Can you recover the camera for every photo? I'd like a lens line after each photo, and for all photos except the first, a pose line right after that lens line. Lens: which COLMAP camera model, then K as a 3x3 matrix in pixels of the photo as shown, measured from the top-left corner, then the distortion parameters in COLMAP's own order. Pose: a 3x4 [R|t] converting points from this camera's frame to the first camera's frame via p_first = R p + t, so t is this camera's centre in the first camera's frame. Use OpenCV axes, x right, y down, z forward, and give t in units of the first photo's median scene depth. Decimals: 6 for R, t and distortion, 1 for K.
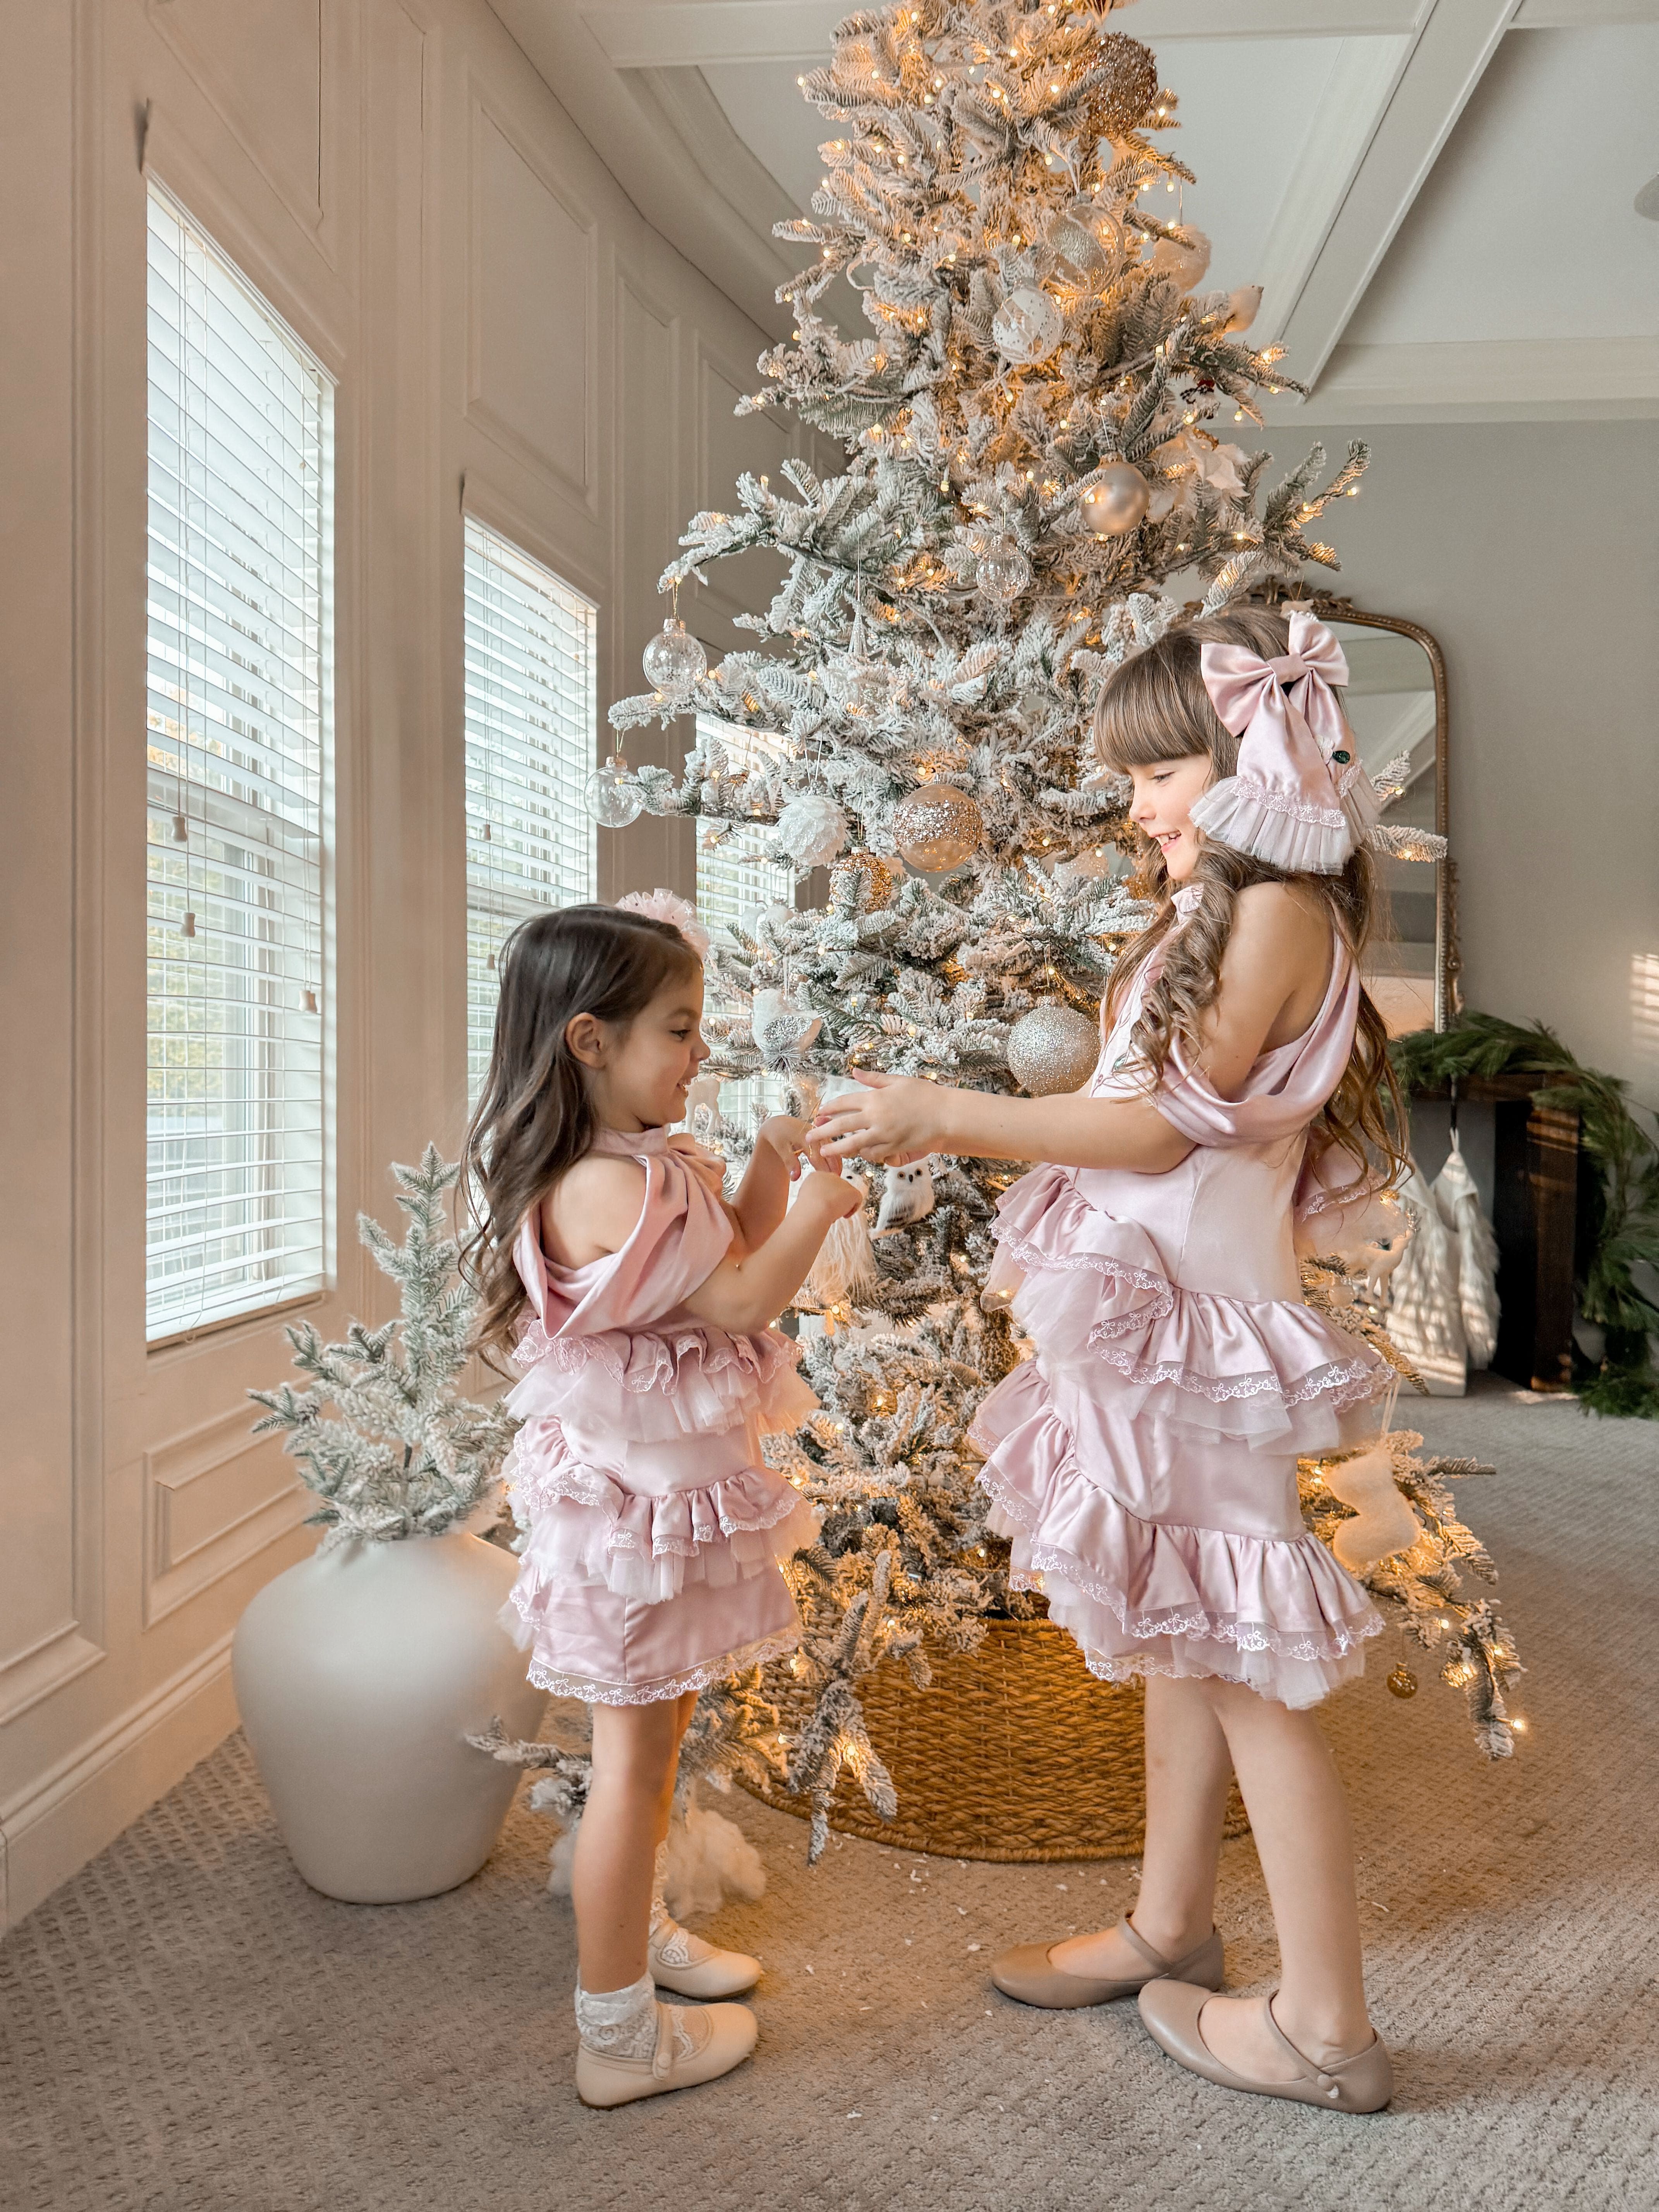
lens RADIAL K [[1529.0, 0, 829.5], [0, 1529.0, 1106.0], [0, 0, 1]] dist [-0.002063, 0.001315]
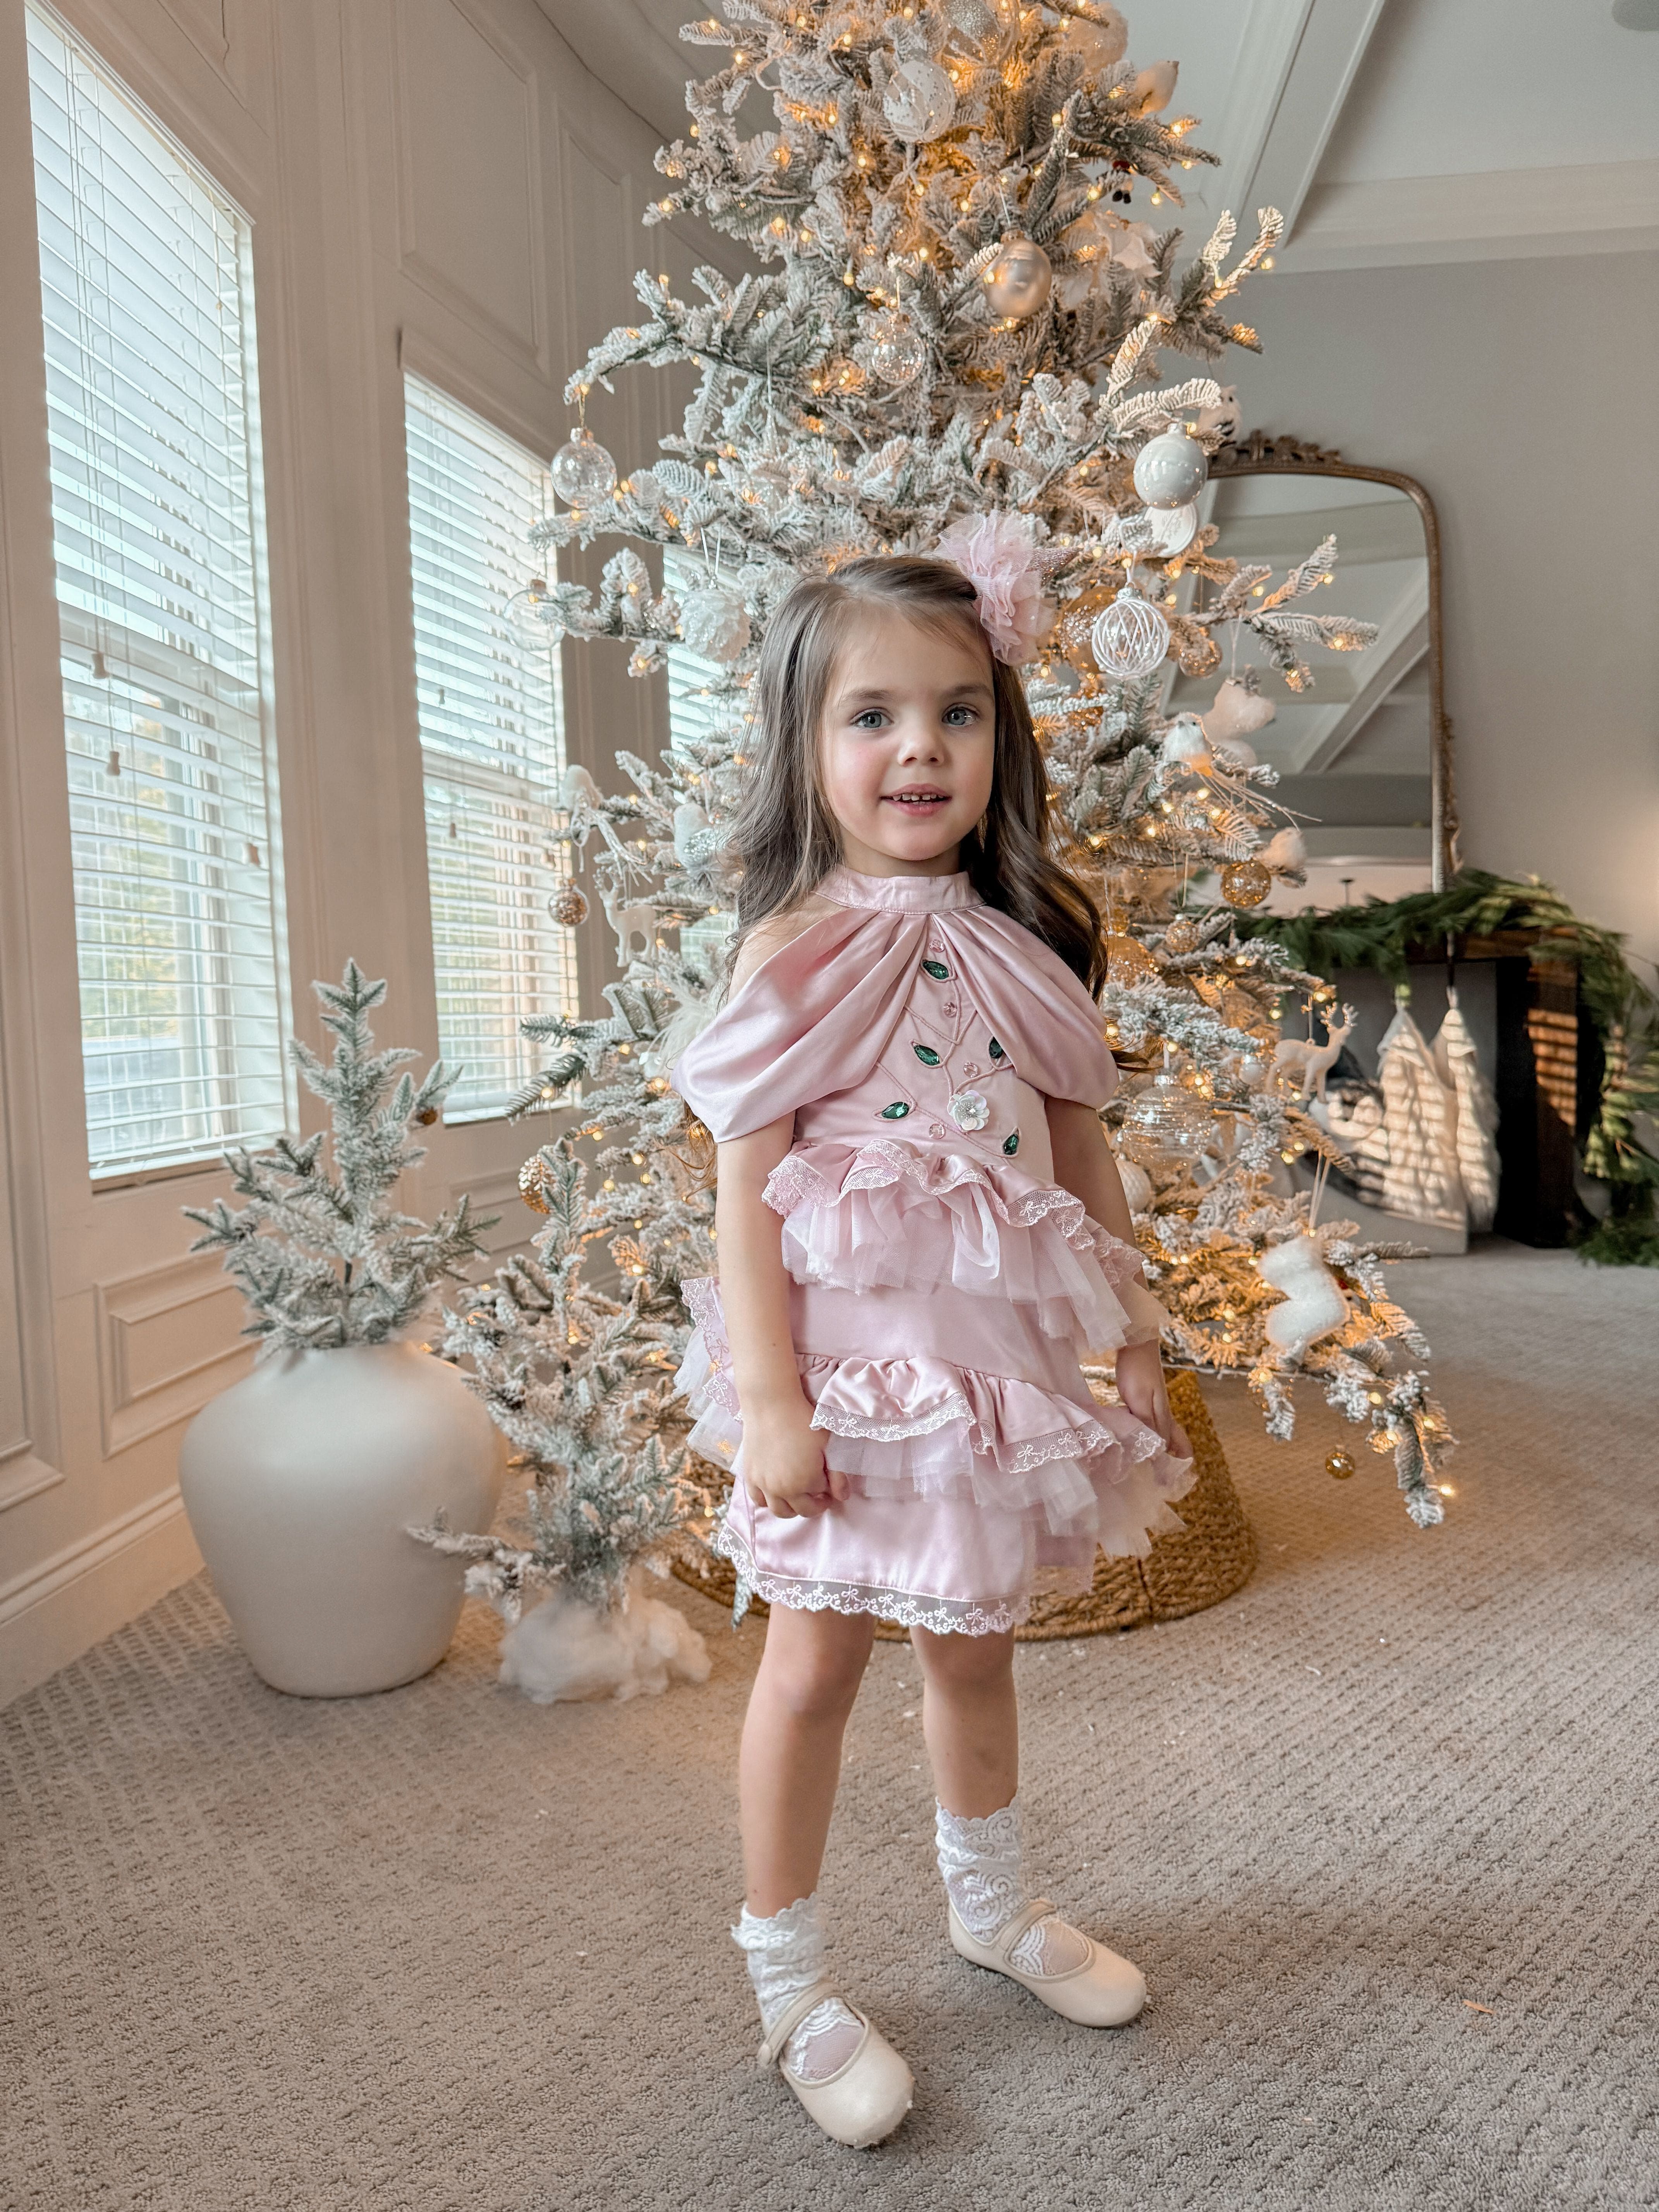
lens RADIAL K [[1539.3, 0, 848.5], [0, 1539.3, 1104.8], [0, 0, 1]] dist [-0.004105, 0.005618]
pose [[0.999291, -0.035826, -0.011544, 0.065789], [0.036310, 0.998331, 0.044916, 0.077927], [0.009915, -0.045303, 0.998924, -0.008688]]
